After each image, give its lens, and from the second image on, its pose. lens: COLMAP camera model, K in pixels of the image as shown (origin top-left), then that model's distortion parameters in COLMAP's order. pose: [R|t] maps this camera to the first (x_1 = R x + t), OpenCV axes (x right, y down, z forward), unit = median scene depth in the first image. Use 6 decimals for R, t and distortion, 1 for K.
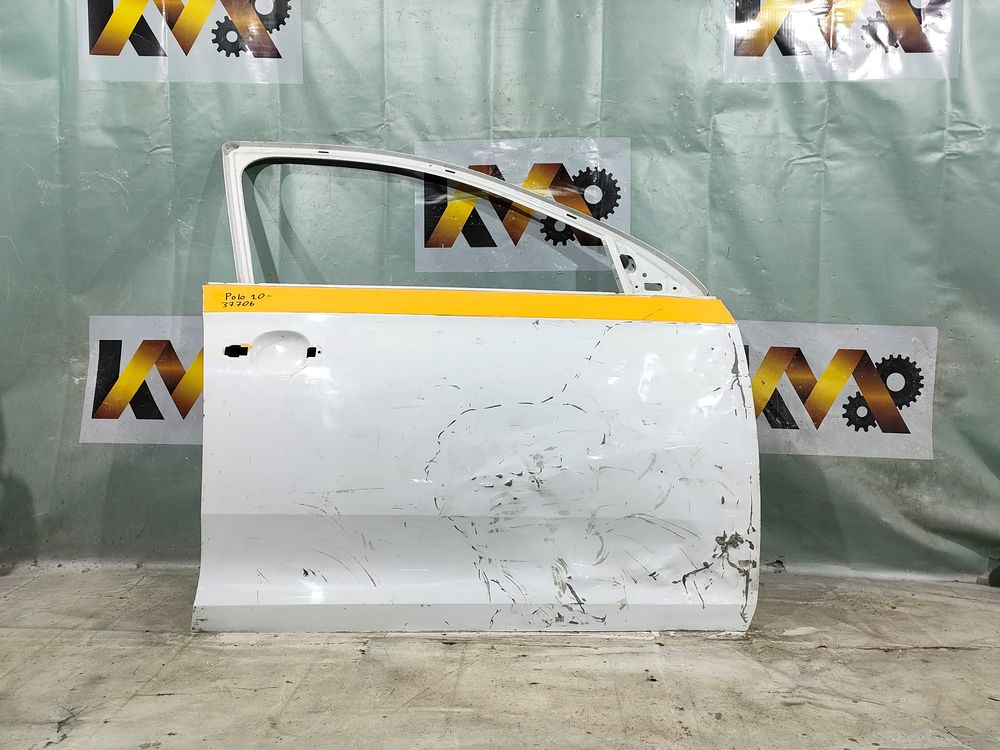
lens RADIAL K [[976.1, 0, 505.7], [0, 976.1, 371.3], [0, 0, 1]] dist [0.079035, 0.000000]
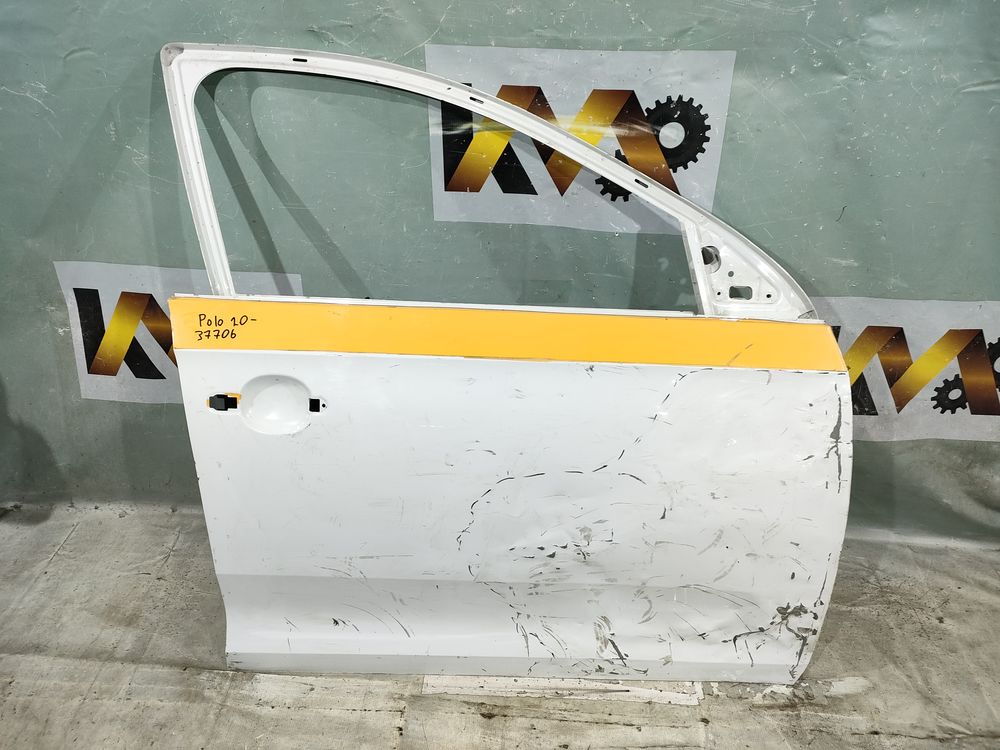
lens RADIAL K [[761.6, 0, 486.9], [0, 761.6, 372.8], [0, 0, 1]] dist [0.060085, -0.042301]
pose [[0.999629, 0.008791, -0.025793, -0.034174], [0.005736, 0.857452, 0.514532, -0.336922], [0.026639, -0.514489, 0.857083, 0.425810]]
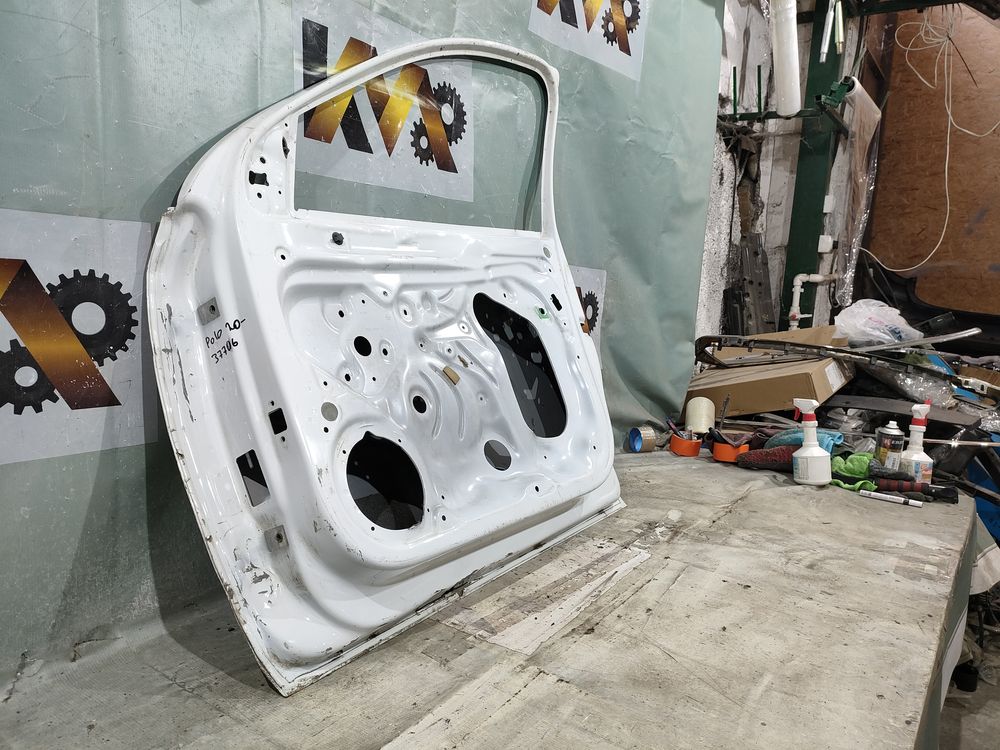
lens RADIAL K [[761.6, 0, 502.4], [0, 761.6, 372.6], [0, 0, 1]] dist [0.060085, -0.042301]
pose [[0.497873, -0.088023, 0.862771, -0.547081], [-0.017288, 0.993631, 0.111350, -0.020626], [-0.867078, -0.070354, 0.493180, 0.613718]]
